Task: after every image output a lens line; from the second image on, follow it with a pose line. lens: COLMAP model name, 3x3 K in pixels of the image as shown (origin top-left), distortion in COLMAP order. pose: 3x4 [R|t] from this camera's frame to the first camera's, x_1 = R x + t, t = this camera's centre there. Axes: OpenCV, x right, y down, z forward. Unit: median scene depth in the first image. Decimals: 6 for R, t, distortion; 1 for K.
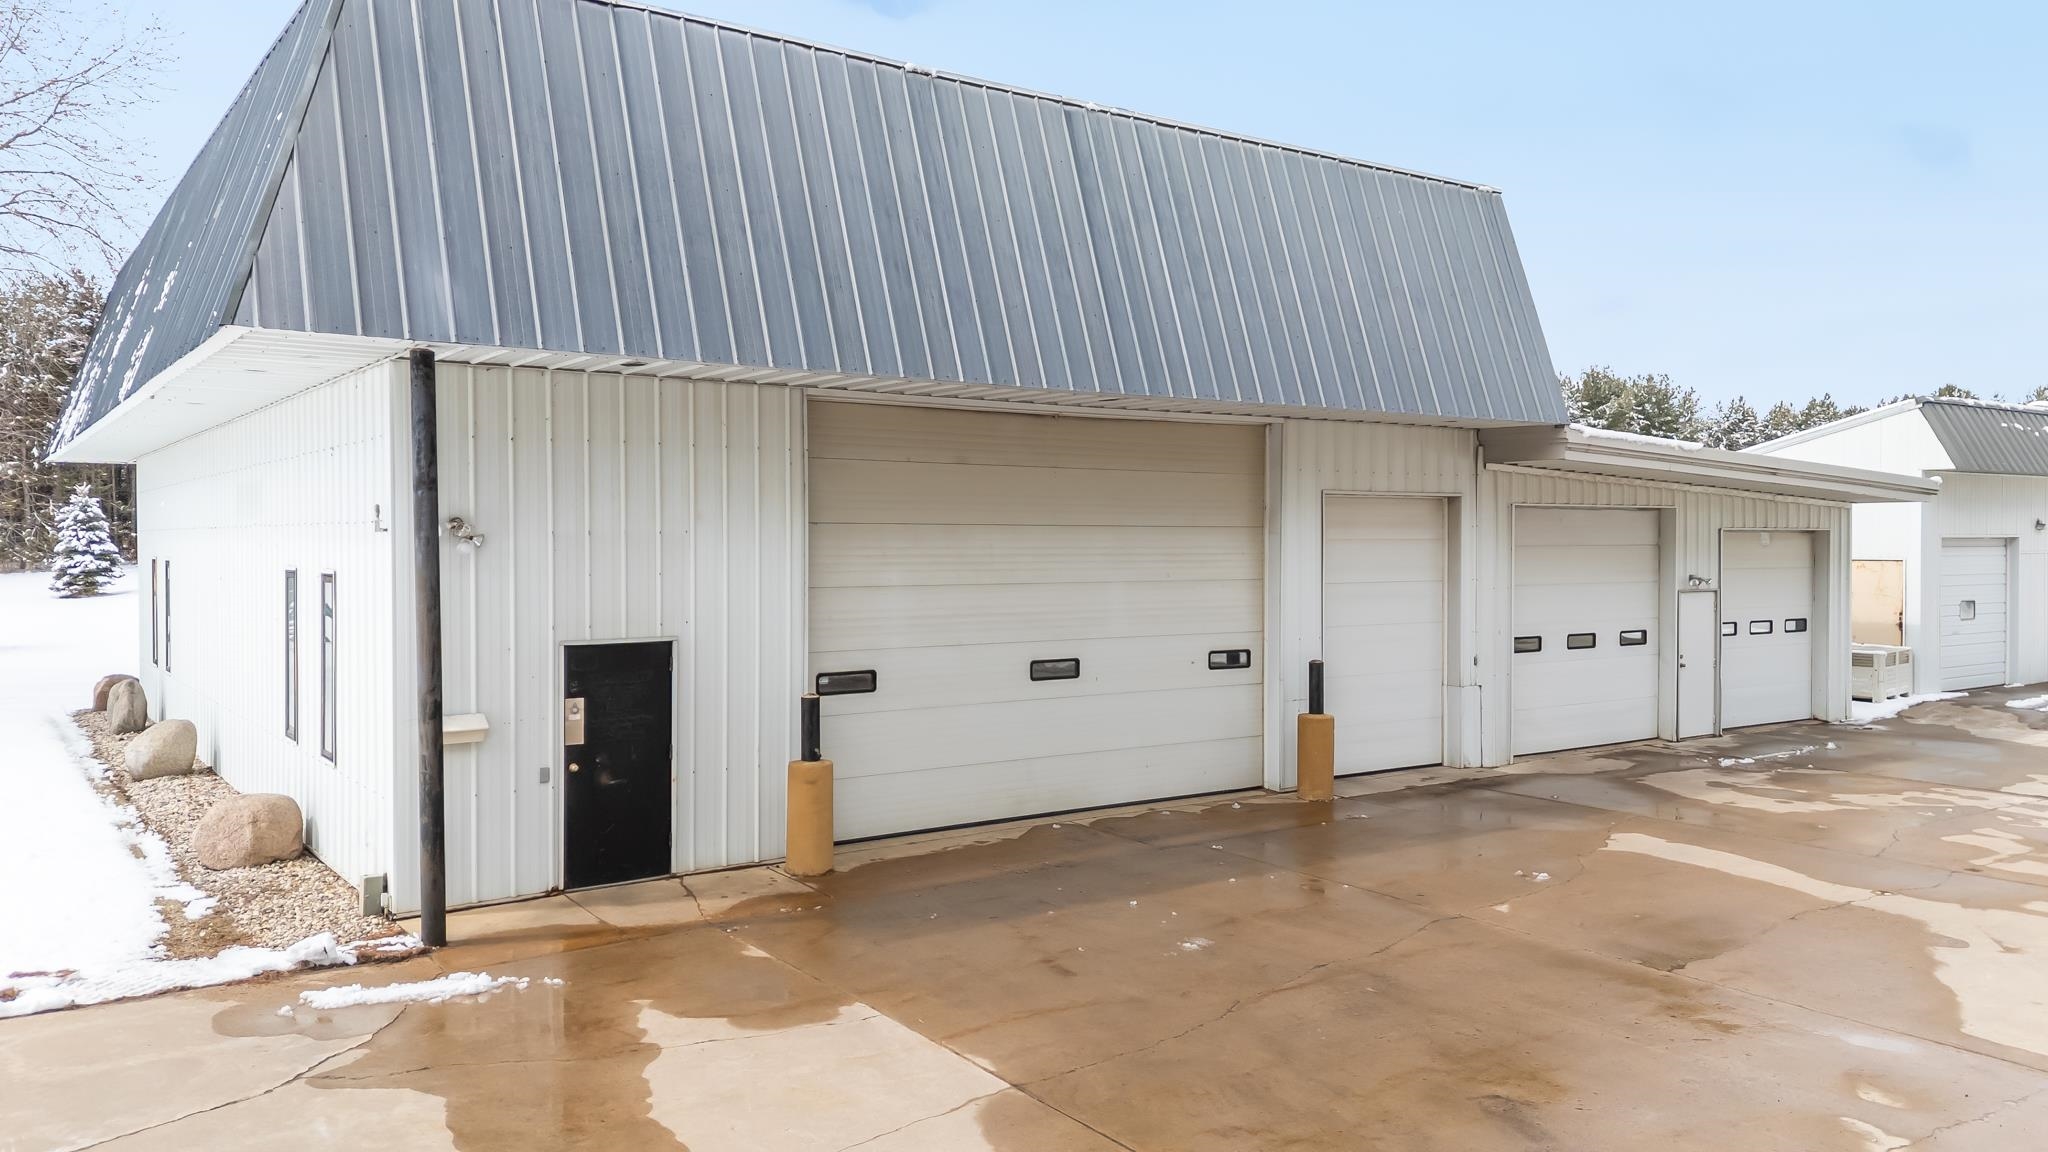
lens RADIAL K [[1493.5, 0, 1023.9], [0, 1493.5, 570.8], [0, 0, 1]] dist [0.105736, -0.127808]
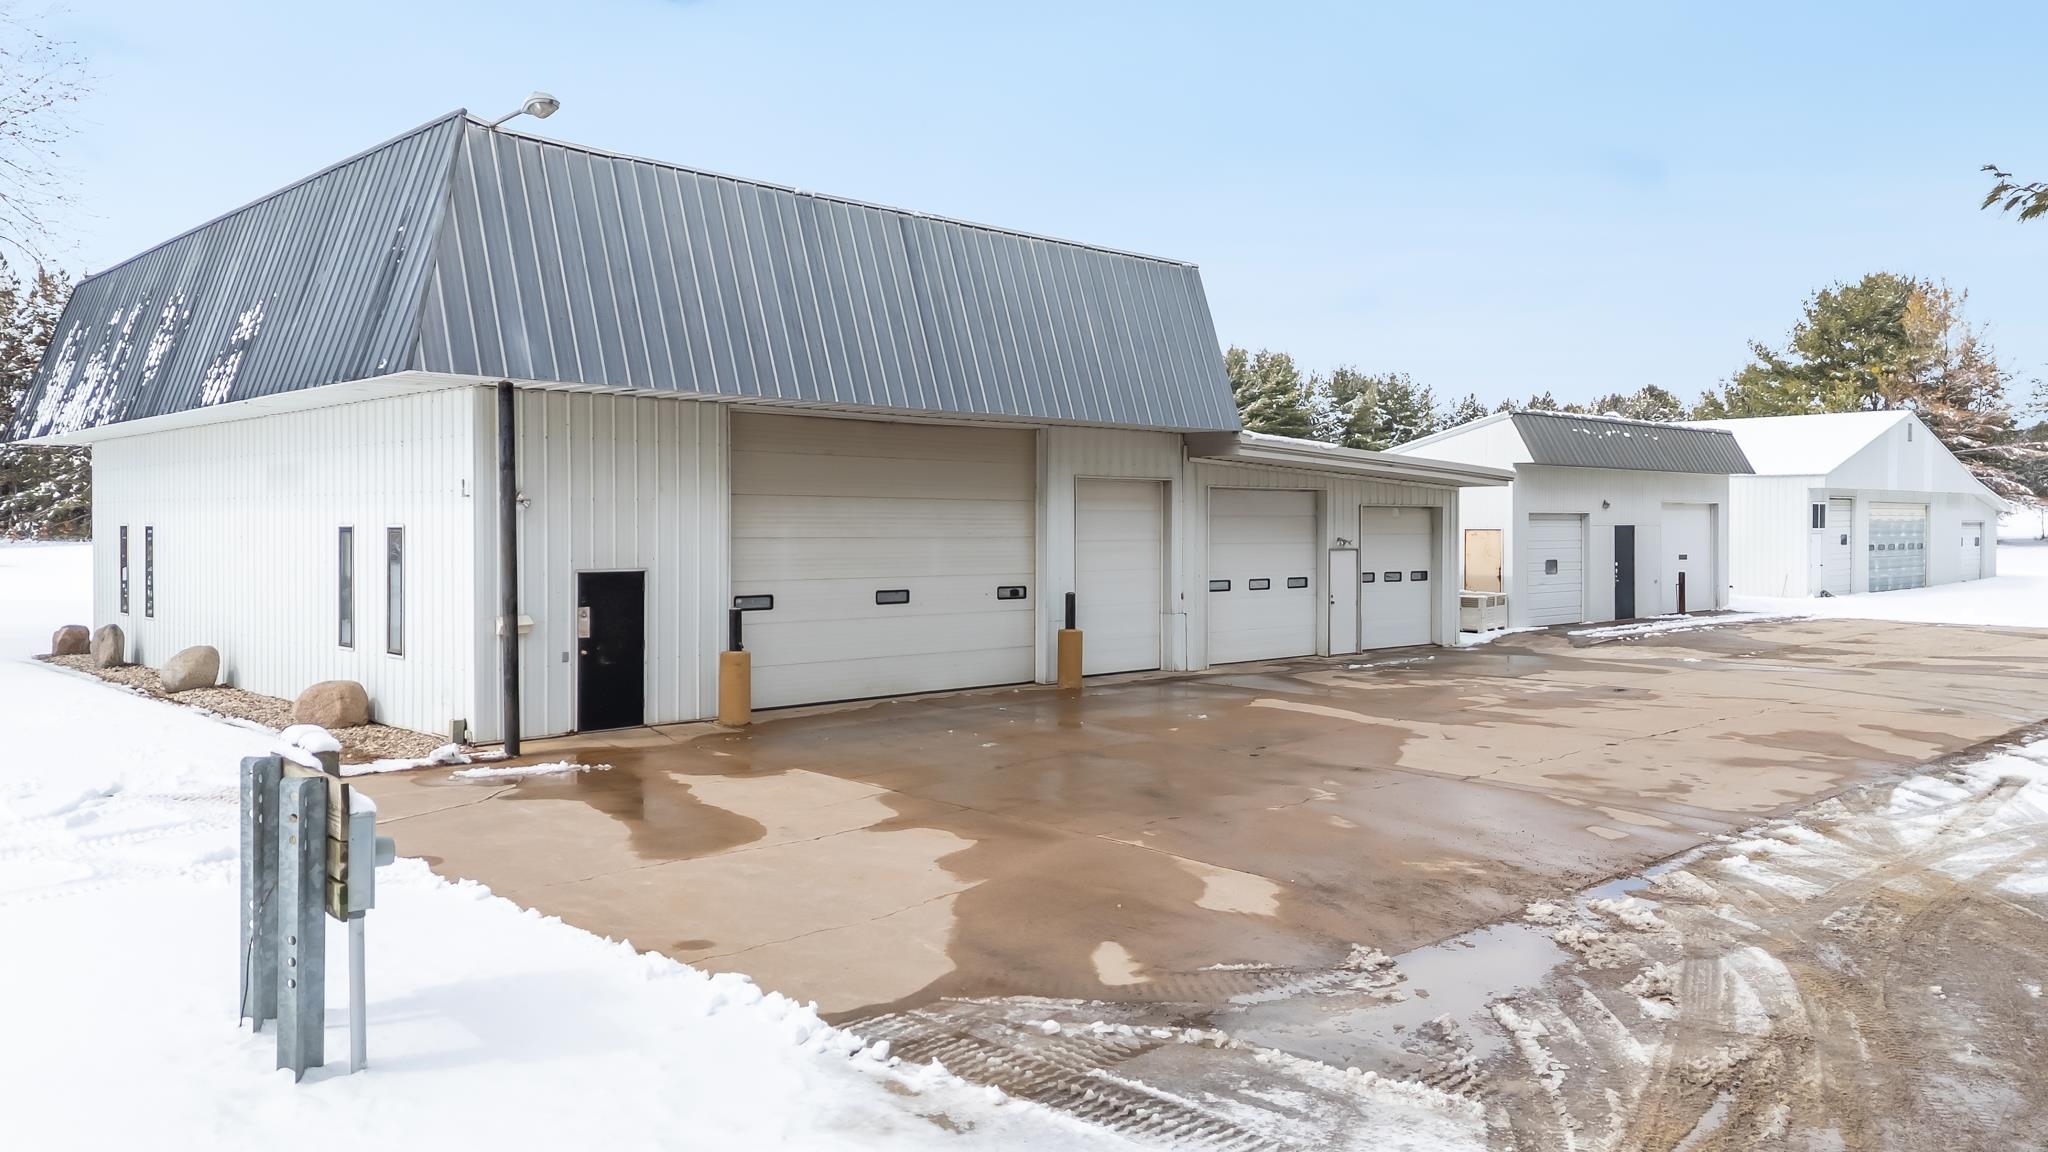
lens RADIAL K [[1493.5, 0, 1023.9], [0, 1493.5, 570.8], [0, 0, 1]] dist [0.105736, -0.127808]
pose [[0.990236, -0.002753, 0.139375, -0.050220], [0.001337, 0.999947, 0.010249, 0.023626], [-0.139396, -0.009962, 0.990187, -0.417126]]
